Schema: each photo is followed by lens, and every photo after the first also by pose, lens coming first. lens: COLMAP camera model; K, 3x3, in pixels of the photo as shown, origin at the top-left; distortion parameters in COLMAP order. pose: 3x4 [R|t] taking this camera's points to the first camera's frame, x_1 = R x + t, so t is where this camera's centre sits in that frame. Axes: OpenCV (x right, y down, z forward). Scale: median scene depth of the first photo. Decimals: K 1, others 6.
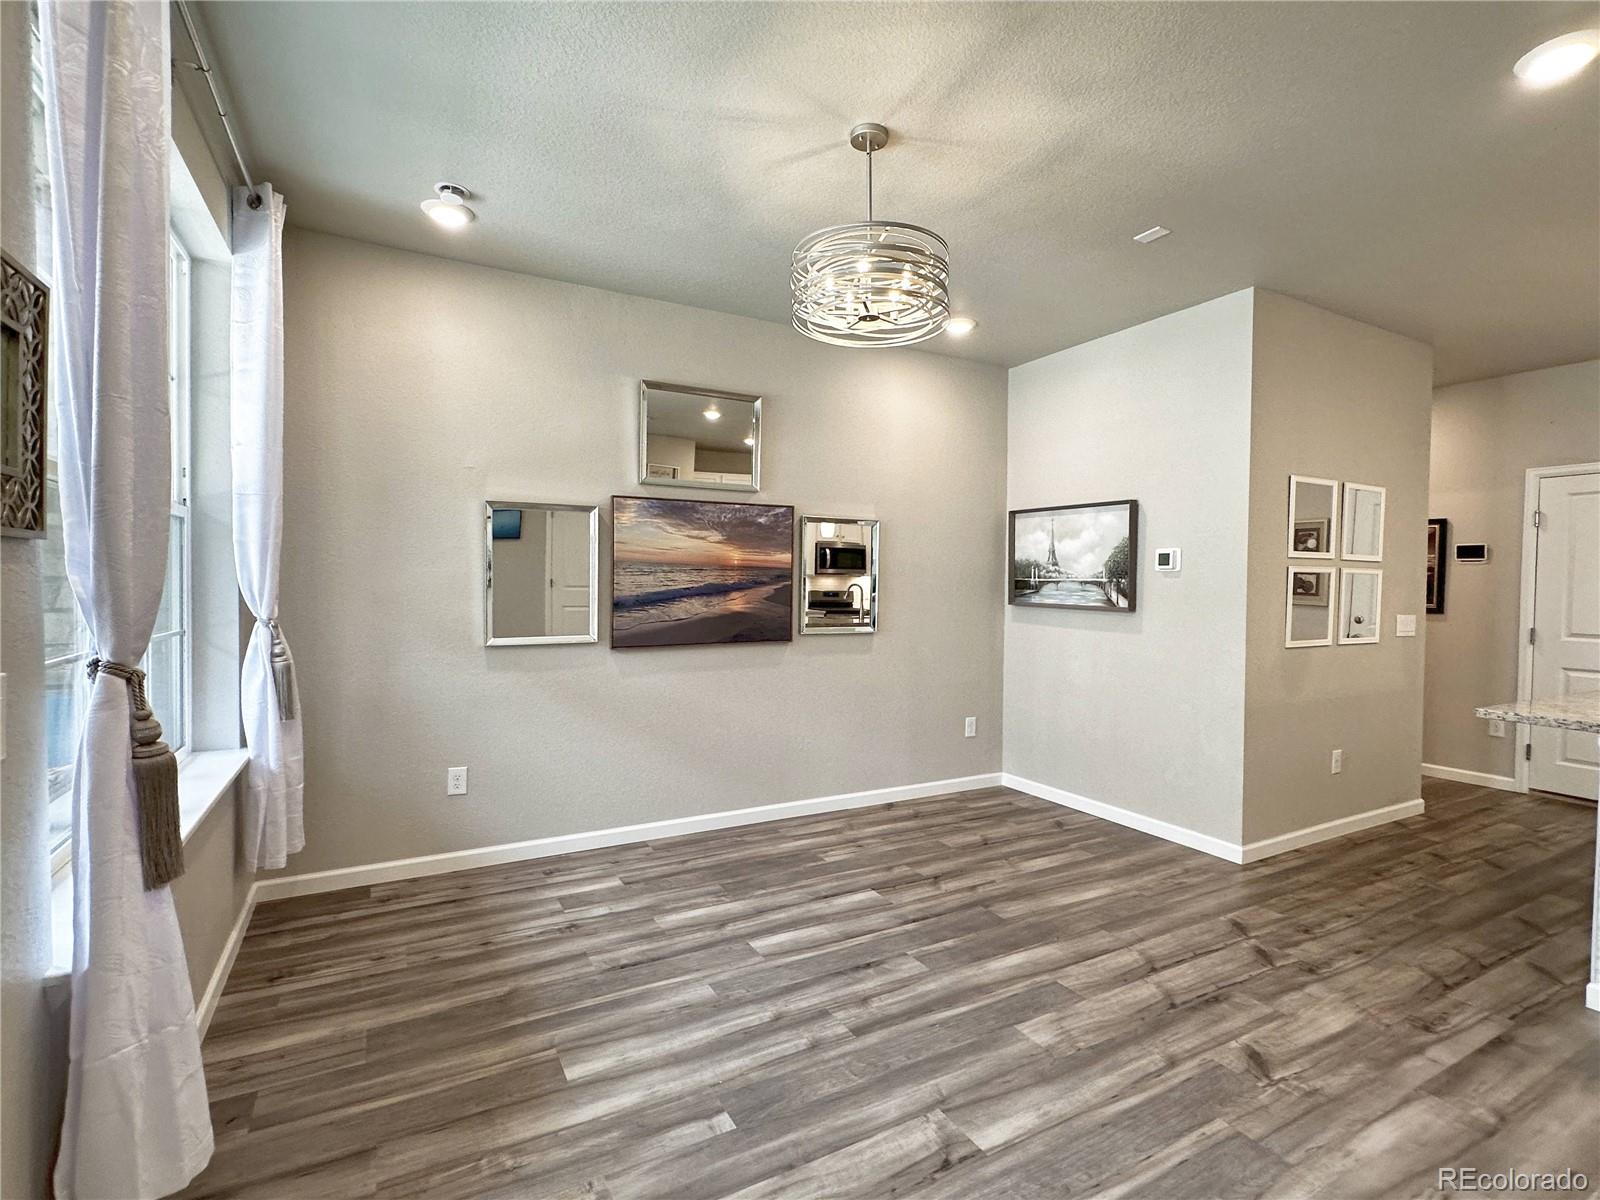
lens RADIAL K [[759.7, 0, 802.0], [0, 759.7, 600.9], [0, 0, 1]] dist [-0.004049, -0.000720]
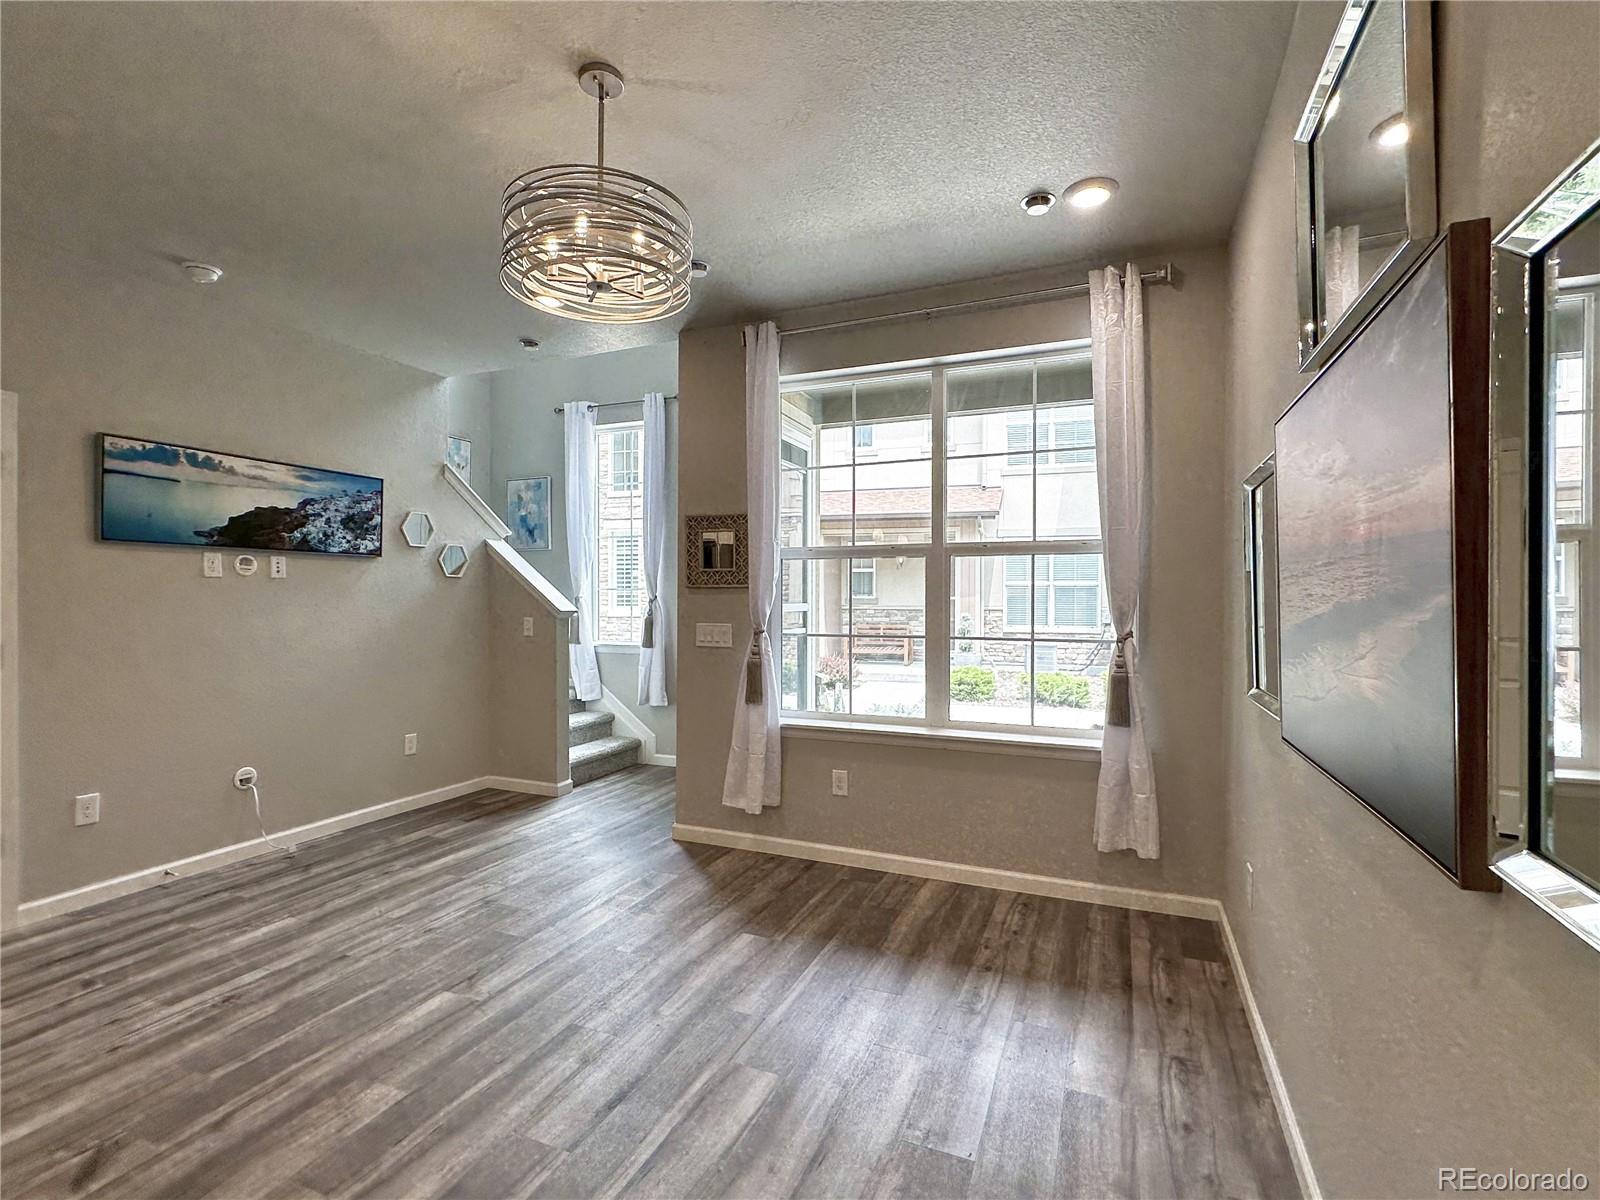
lens RADIAL K [[759.7, 0, 797.7], [0, 759.7, 600.3], [0, 0, 1]] dist [-0.004049, -0.000720]
pose [[-0.782151, -0.010466, -0.623001, 0.337362], [-0.025358, 0.999565, 0.015043, -0.028557], [0.622572, 0.027564, -0.782077, 1.374198]]
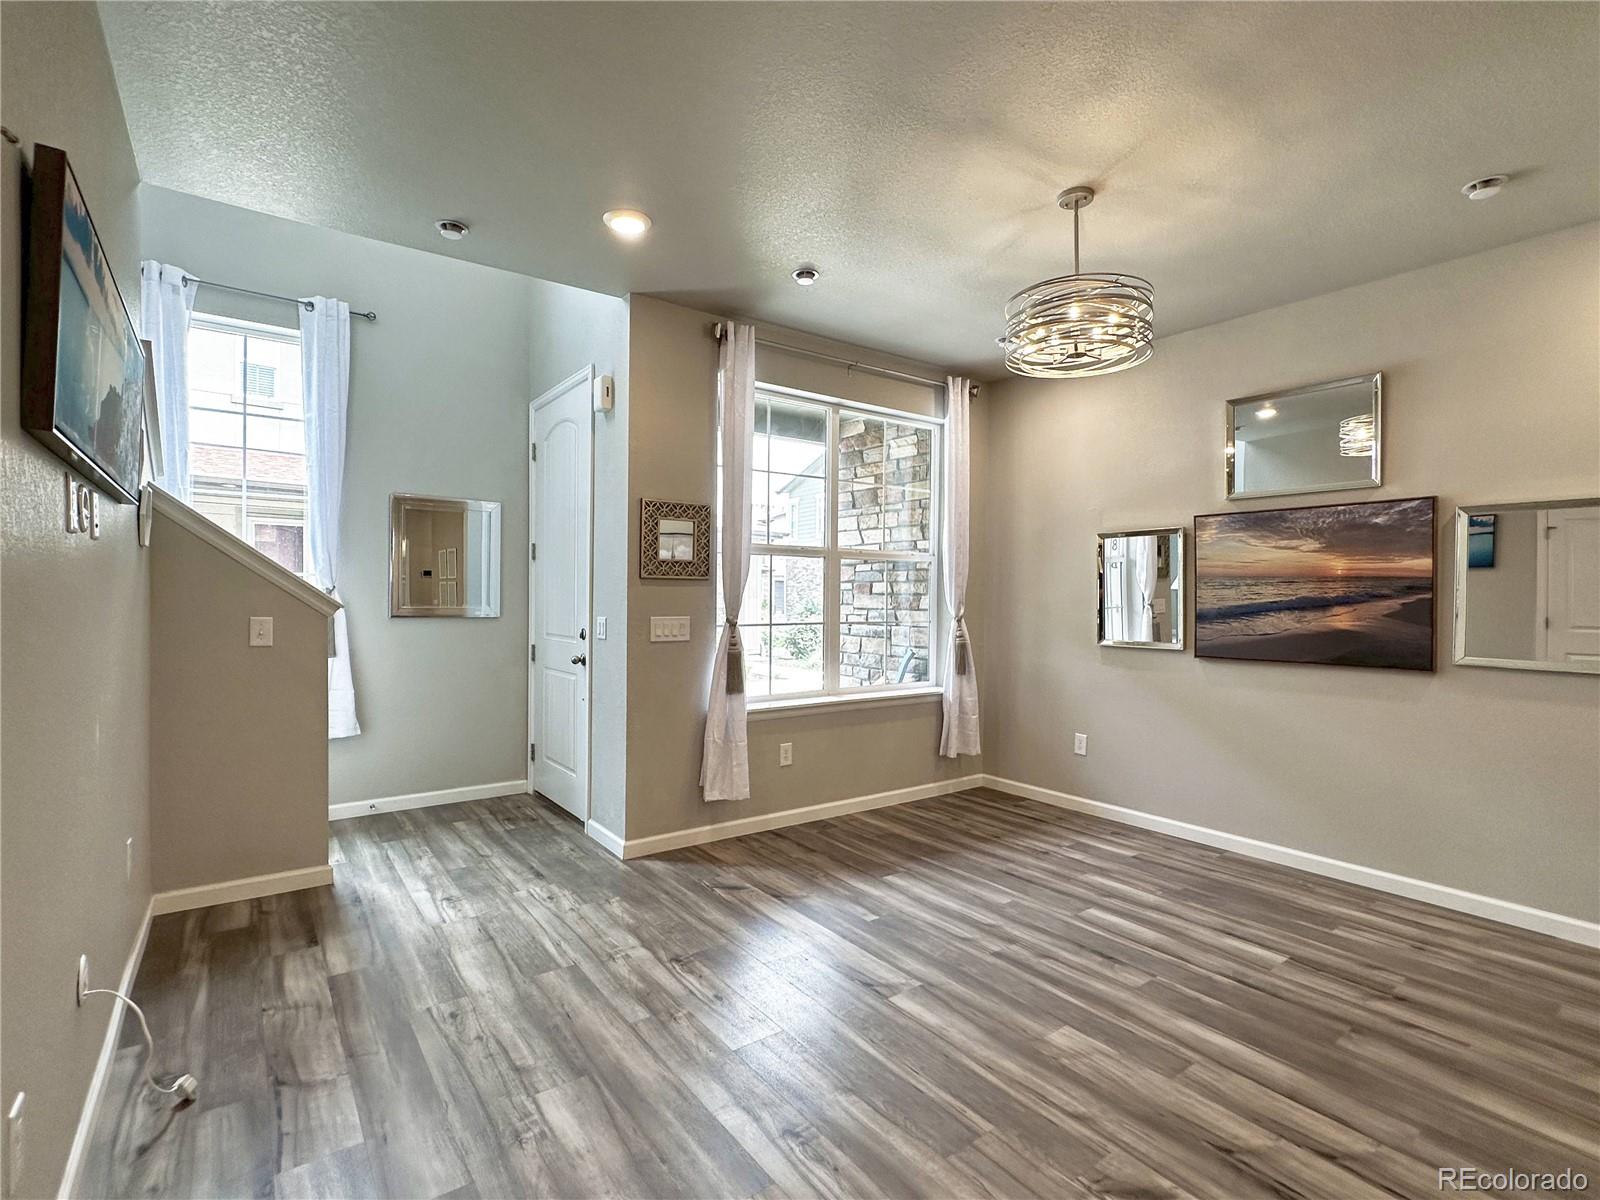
lens RADIAL K [[759.7, 0, 801.7], [0, 759.7, 596.0], [0, 0, 1]] dist [-0.004049, -0.000720]
pose [[0.137289, -0.006515, -0.990510, 0.869570], [-0.031976, 0.999428, -0.011006, 0.006701], [0.990015, 0.033184, 0.137002, 0.344514]]
